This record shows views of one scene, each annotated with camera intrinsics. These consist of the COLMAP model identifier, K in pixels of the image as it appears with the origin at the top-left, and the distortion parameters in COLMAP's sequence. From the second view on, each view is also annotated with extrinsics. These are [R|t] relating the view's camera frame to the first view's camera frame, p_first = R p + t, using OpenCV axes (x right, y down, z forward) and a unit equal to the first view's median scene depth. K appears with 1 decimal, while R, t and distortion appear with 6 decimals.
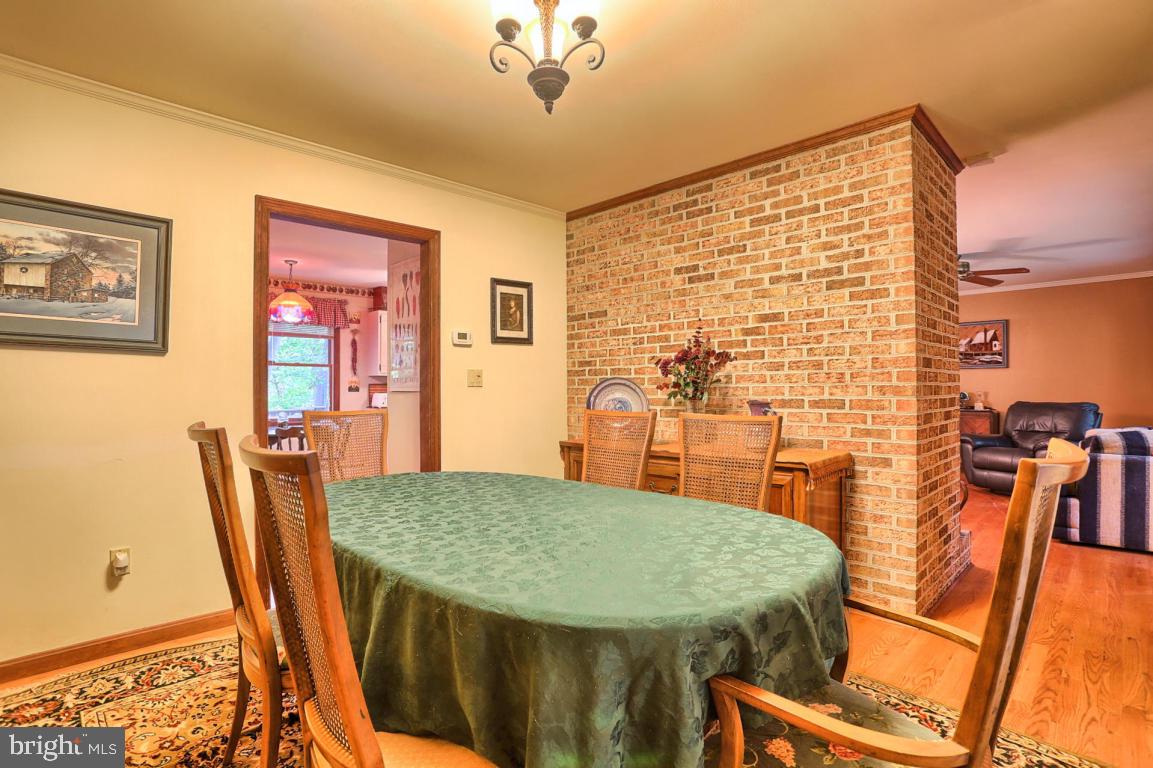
lens RADIAL K [[560.7, 0, 568.5], [0, 560.7, 382.0], [0, 0, 1]] dist [-0.044246, 0.012189]
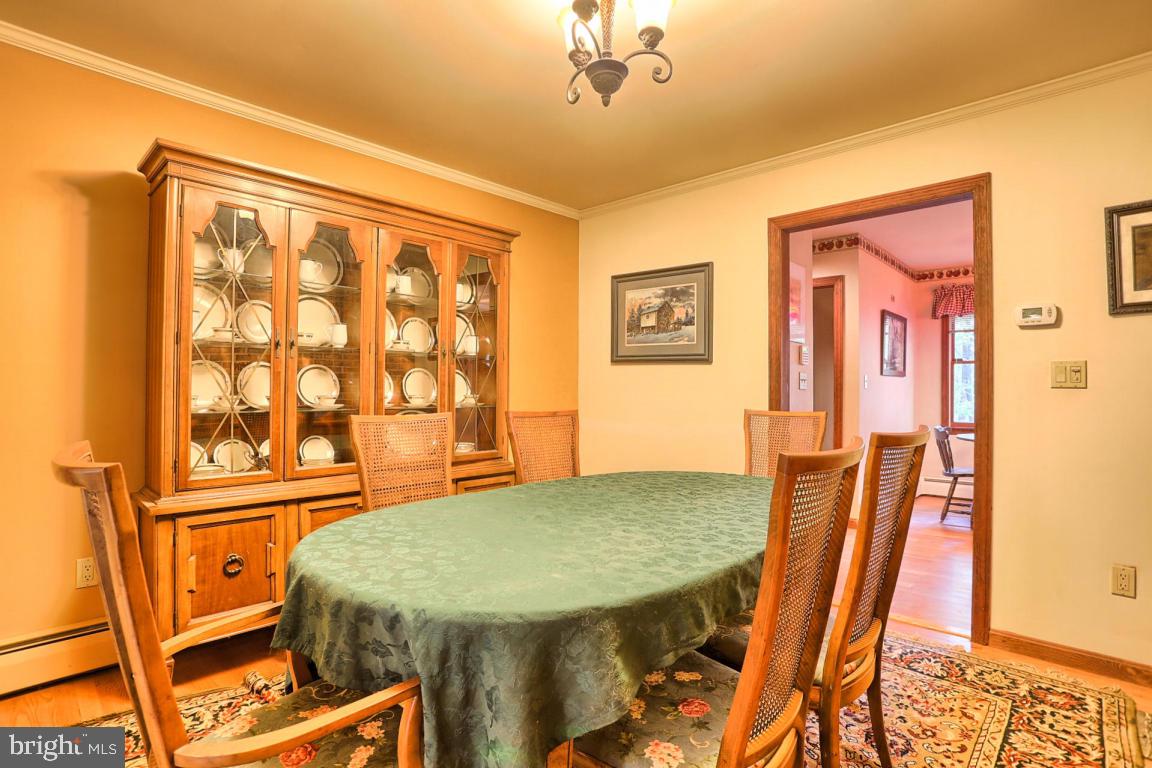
lens RADIAL K [[560.2, 0, 568.7], [0, 560.2, 381.8], [0, 0, 1]] dist [-0.044246, 0.012189]
pose [[0.068068, -0.010299, -0.997628, 0.440395], [0.005171, 0.999937, -0.009970, 0.004892], [0.997667, -0.004480, 0.068117, 0.412188]]
